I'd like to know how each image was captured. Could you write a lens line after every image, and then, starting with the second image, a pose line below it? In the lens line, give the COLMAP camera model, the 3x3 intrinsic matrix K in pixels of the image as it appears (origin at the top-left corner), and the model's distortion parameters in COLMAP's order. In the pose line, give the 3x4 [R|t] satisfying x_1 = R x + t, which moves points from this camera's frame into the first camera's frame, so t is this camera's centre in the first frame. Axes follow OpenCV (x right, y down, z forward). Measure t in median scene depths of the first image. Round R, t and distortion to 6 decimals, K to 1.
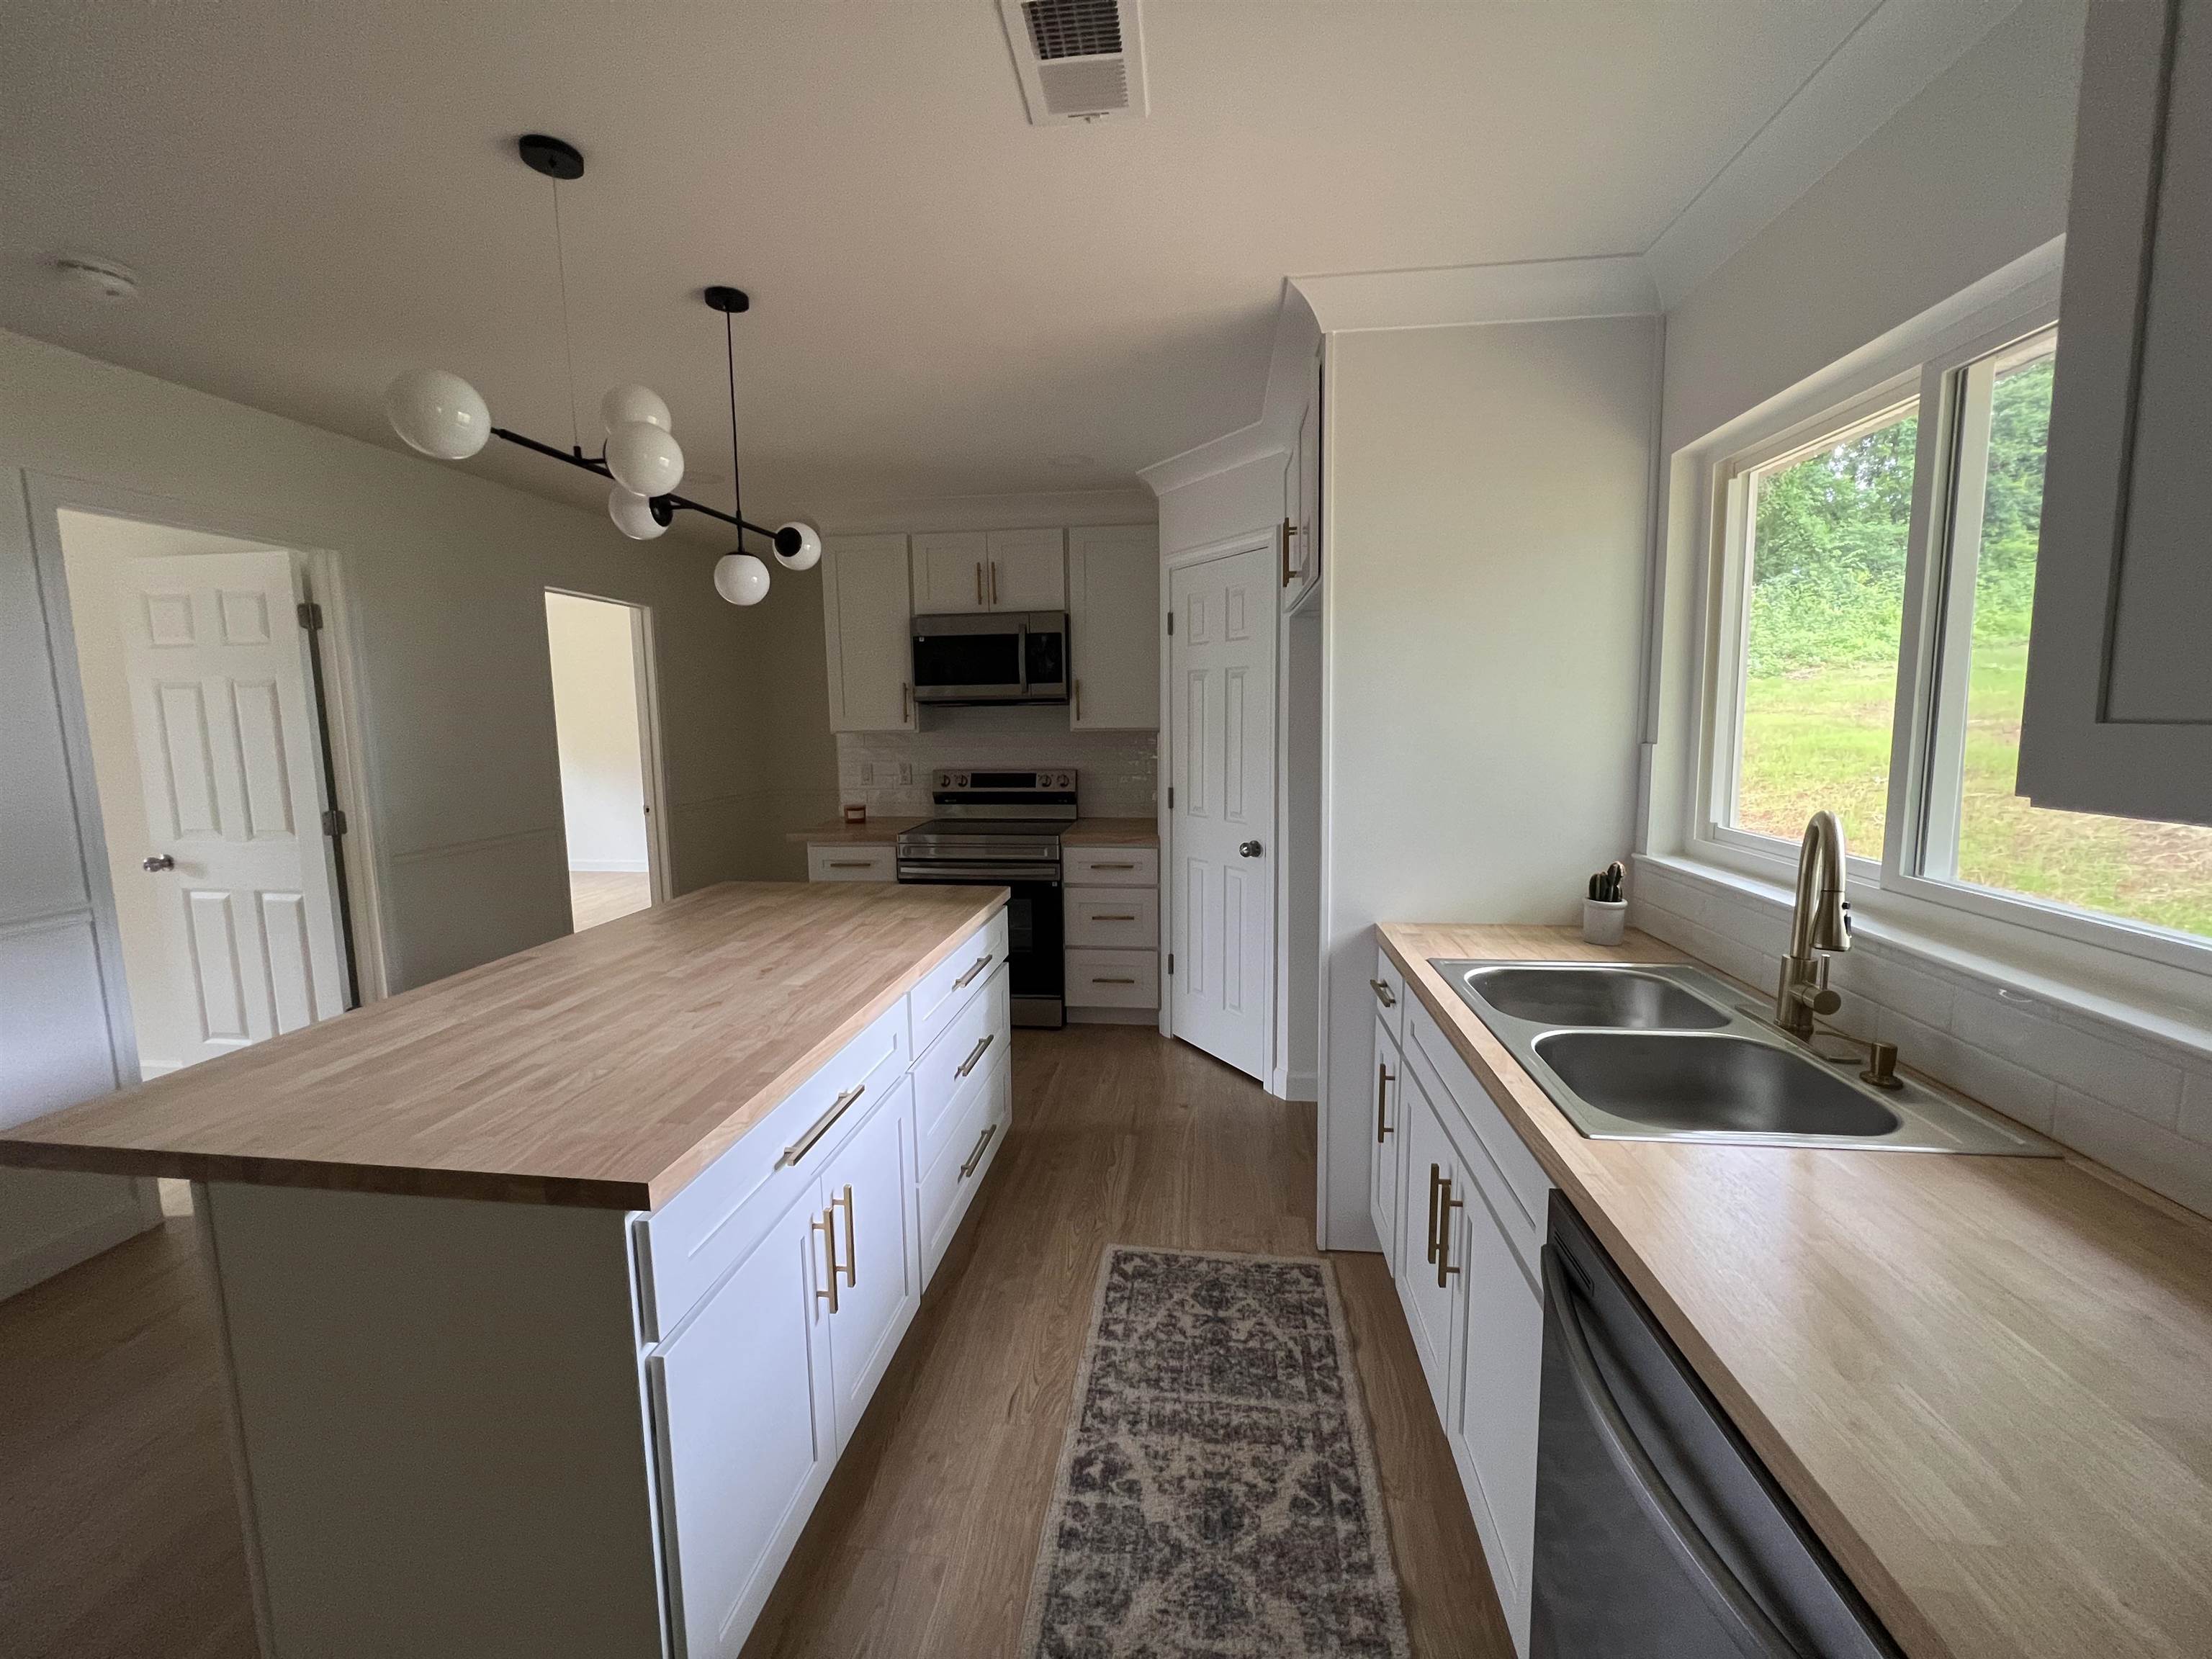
lens RADIAL K [[876.7, 0, 1108.6], [0, 876.7, 817.7], [0, 0, 1]] dist [-0.001095, 0.000023]
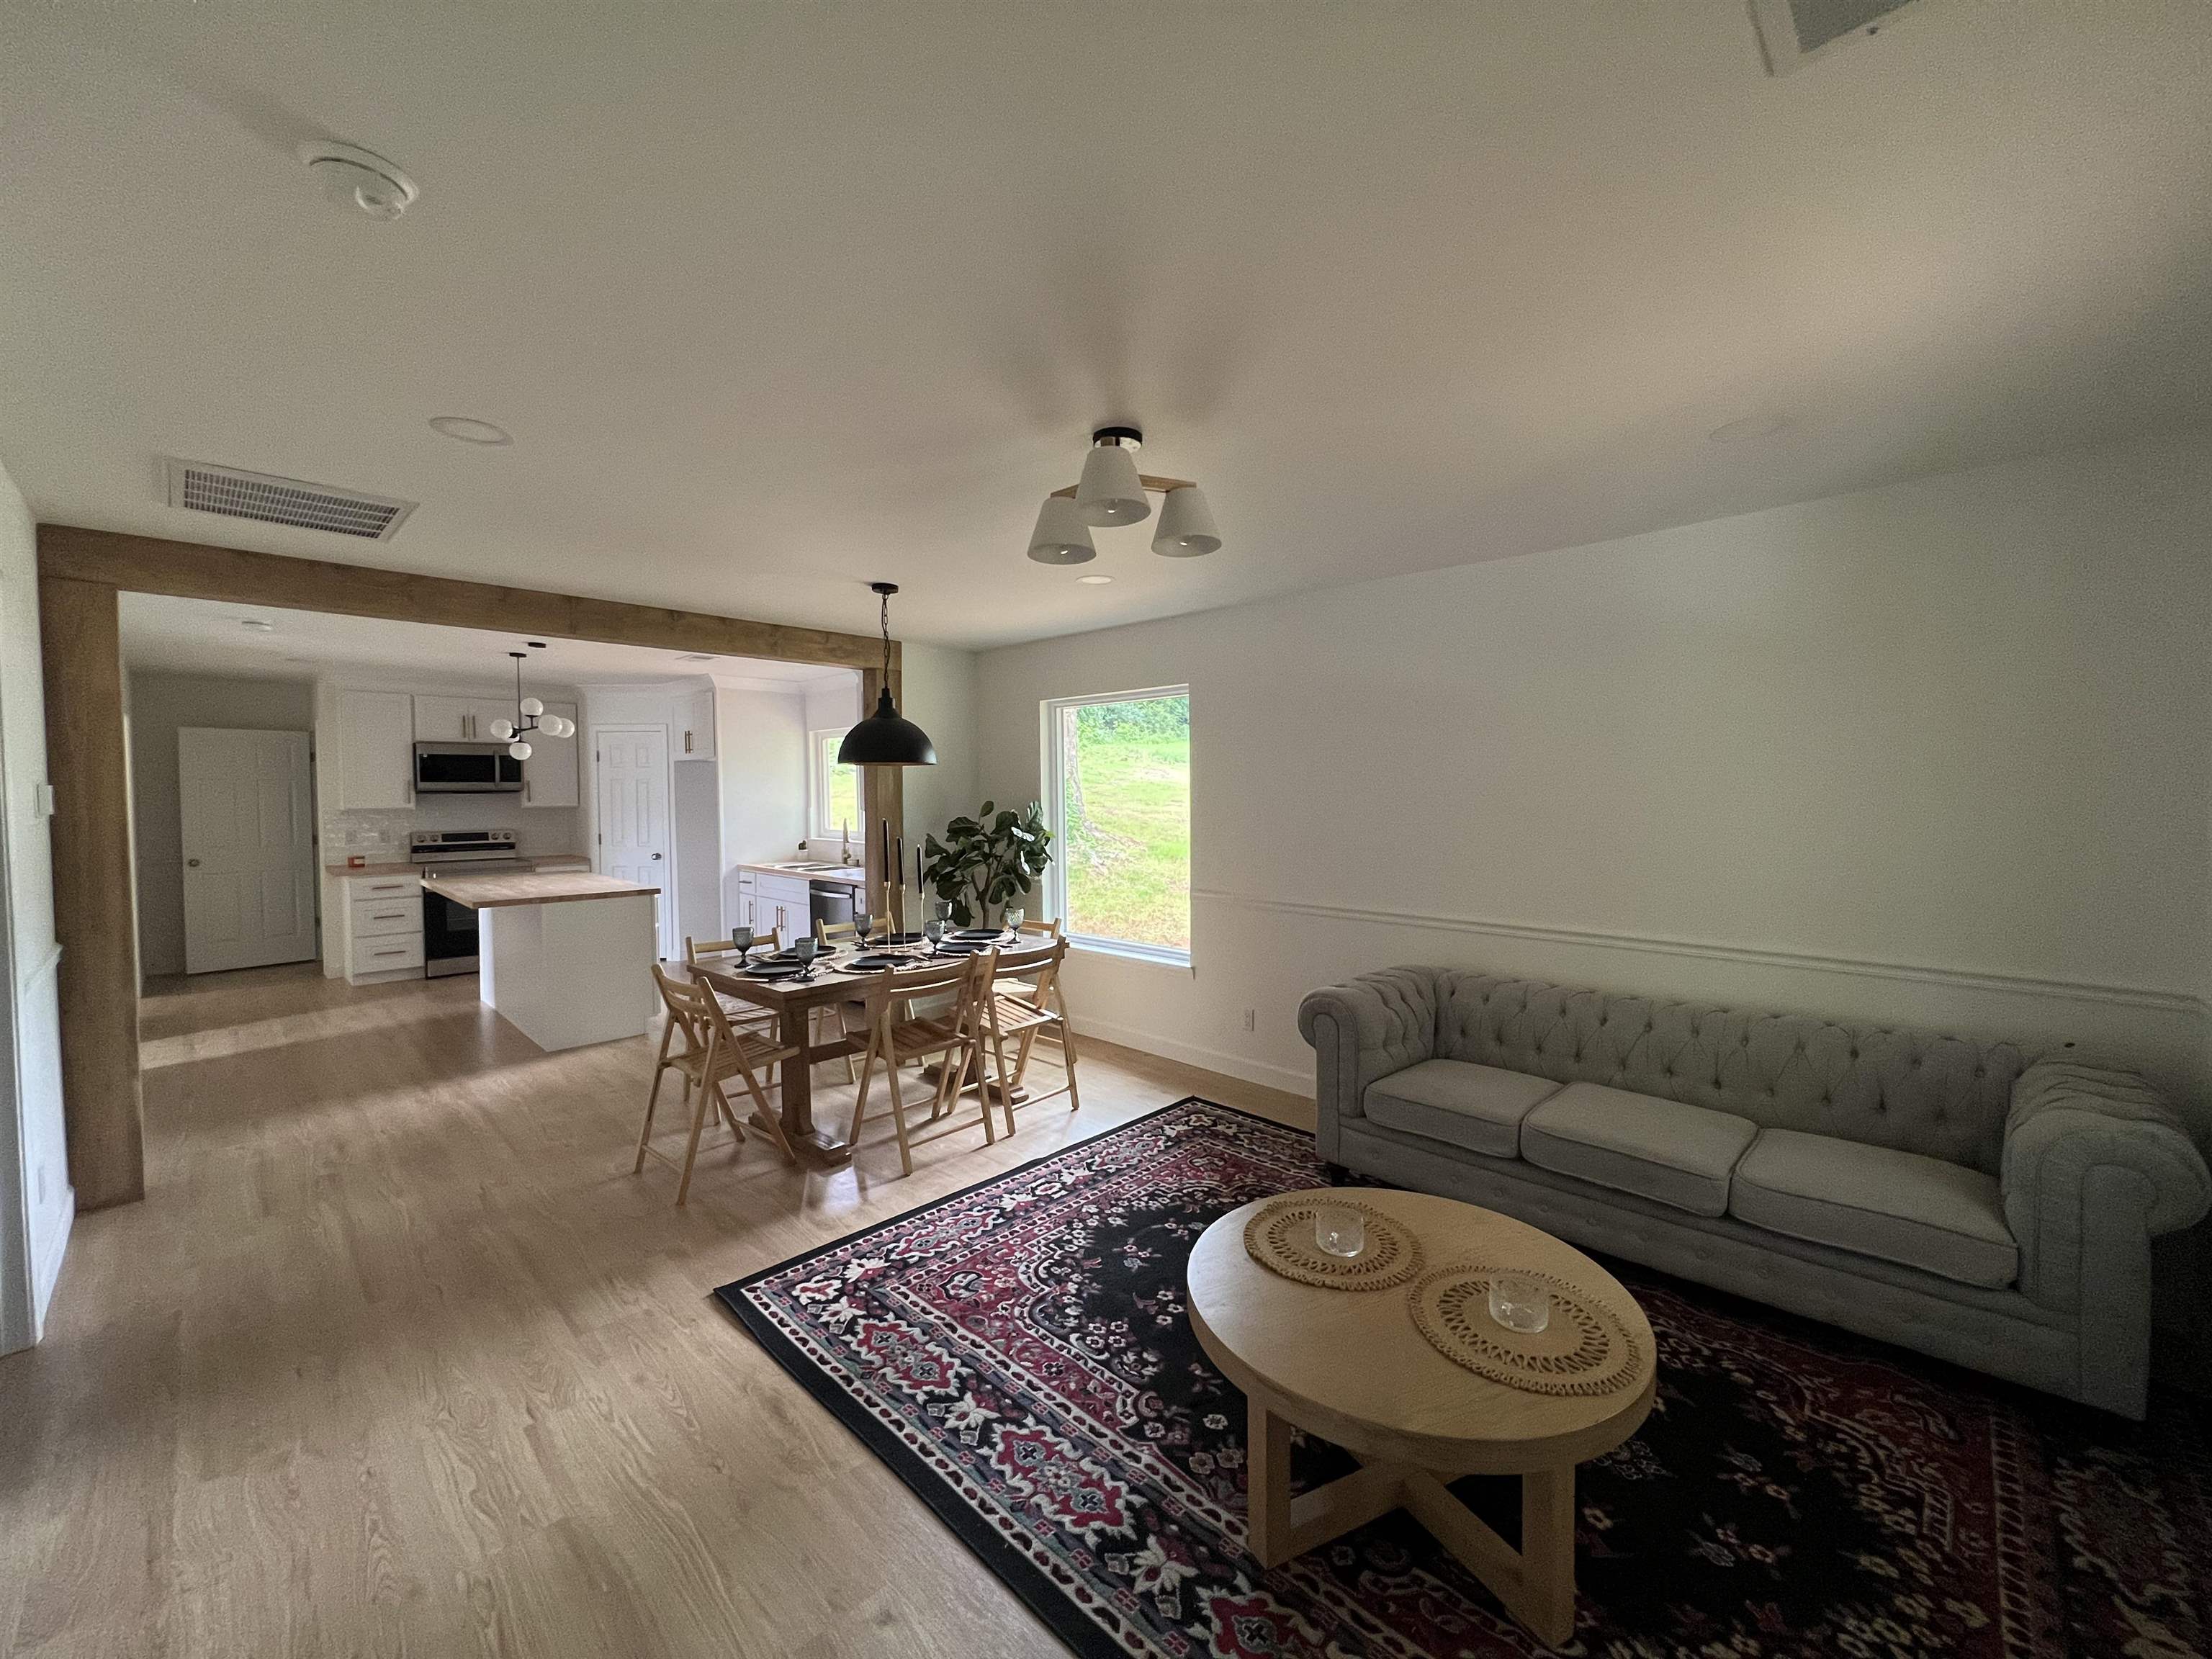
lens RADIAL K [[876.7, 0, 1108.6], [0, 876.7, 817.7], [0, 0, 1]] dist [-0.001095, 0.000023]
pose [[0.596642, -0.014477, 0.802377, -0.795631], [0.090363, 0.994691, -0.049246, 0.125979], [-0.797404, 0.101888, 0.594783, -1.095579]]
